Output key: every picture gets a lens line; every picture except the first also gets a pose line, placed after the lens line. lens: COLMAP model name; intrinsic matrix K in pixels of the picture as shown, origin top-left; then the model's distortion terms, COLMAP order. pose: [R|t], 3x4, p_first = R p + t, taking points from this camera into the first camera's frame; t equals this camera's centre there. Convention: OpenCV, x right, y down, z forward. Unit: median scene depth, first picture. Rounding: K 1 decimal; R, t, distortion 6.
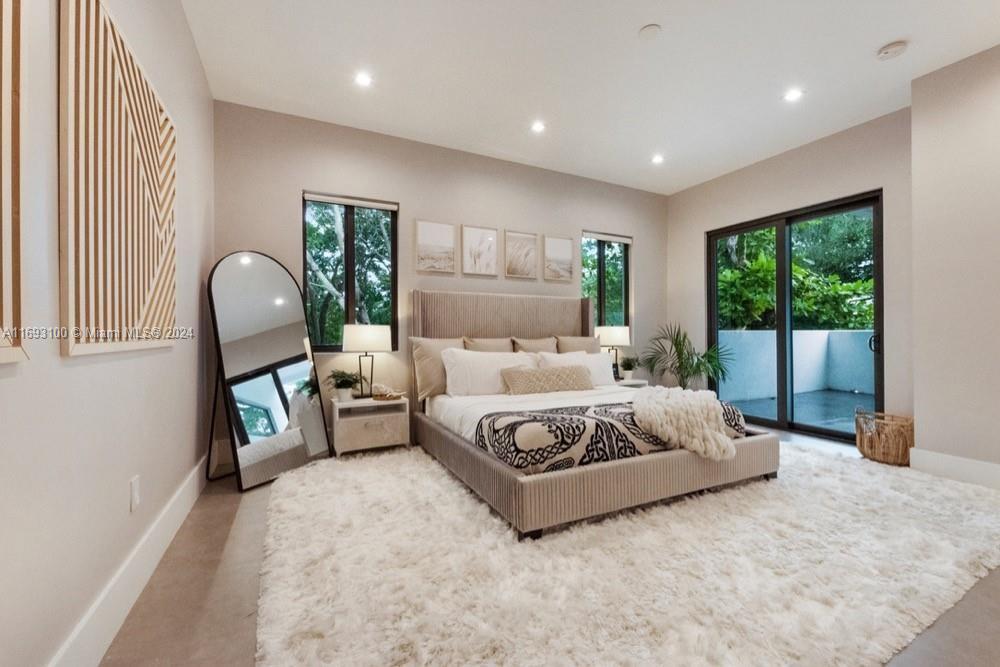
lens RADIAL K [[409.5, 0, 502.3], [0, 409.5, 330.2], [0, 0, 1]] dist [0.011864, 0.000547]
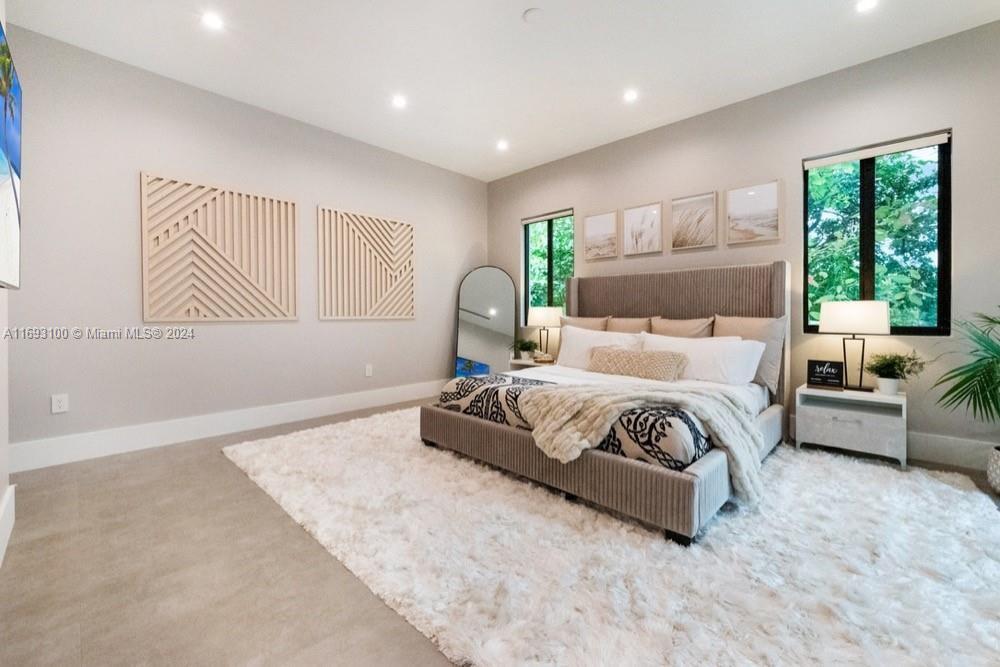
lens RADIAL K [[409.5, 0, 535.4], [0, 409.5, 323.2], [0, 0, 1]] dist [0.011864, 0.000547]
pose [[0.365923, 0.025244, -0.930303, 0.824648], [0.007425, 0.999521, 0.030042, 0.001863], [0.930616, -0.017900, 0.365560, 0.410064]]
